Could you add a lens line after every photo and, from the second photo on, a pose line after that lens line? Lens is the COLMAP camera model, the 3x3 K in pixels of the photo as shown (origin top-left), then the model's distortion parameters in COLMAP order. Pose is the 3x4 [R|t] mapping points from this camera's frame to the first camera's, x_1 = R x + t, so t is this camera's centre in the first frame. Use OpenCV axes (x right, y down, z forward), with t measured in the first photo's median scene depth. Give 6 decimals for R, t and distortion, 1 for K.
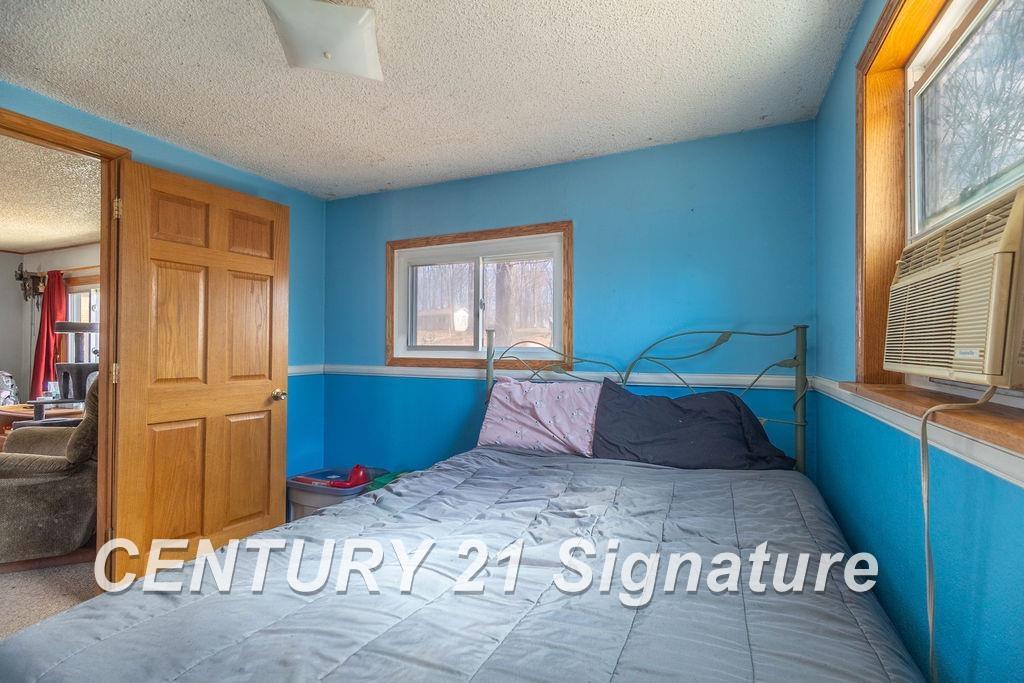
lens RADIAL K [[475.6, 0, 503.5], [0, 475.6, 339.4], [0, 0, 1]] dist [0.013589, -0.000255]
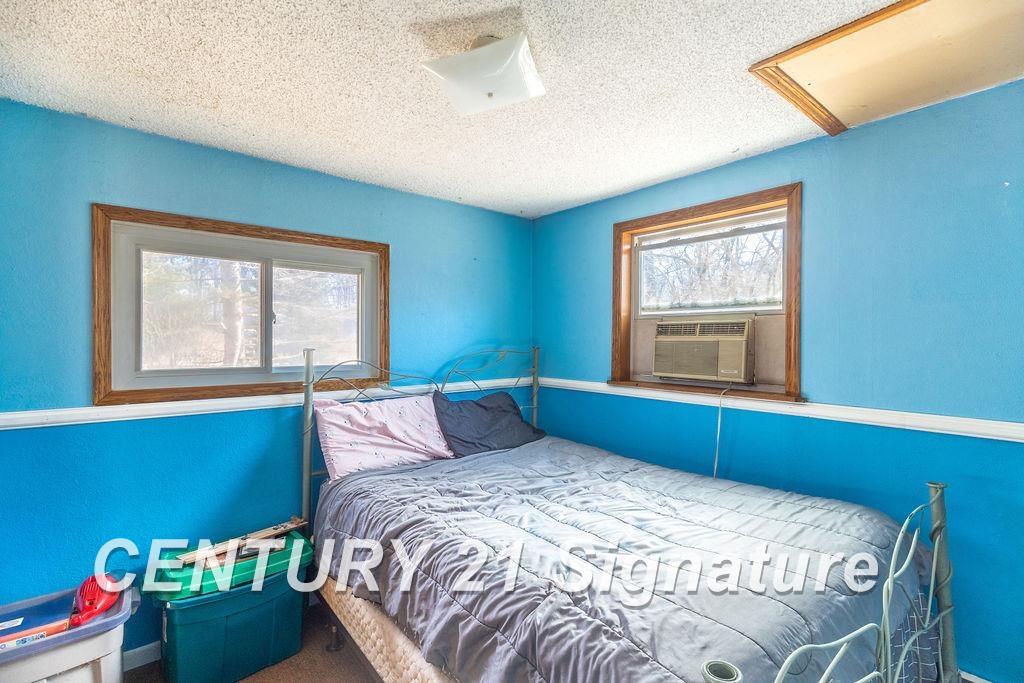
lens RADIAL K [[475.6, 0, 512.5], [0, 475.6, 334.2], [0, 0, 1]] dist [0.013589, -0.000255]
pose [[0.427563, 0.009798, 0.903933, -0.726058], [-0.015290, 0.999877, -0.003605, -0.053199], [-0.903856, -0.012280, 0.427660, 0.310084]]
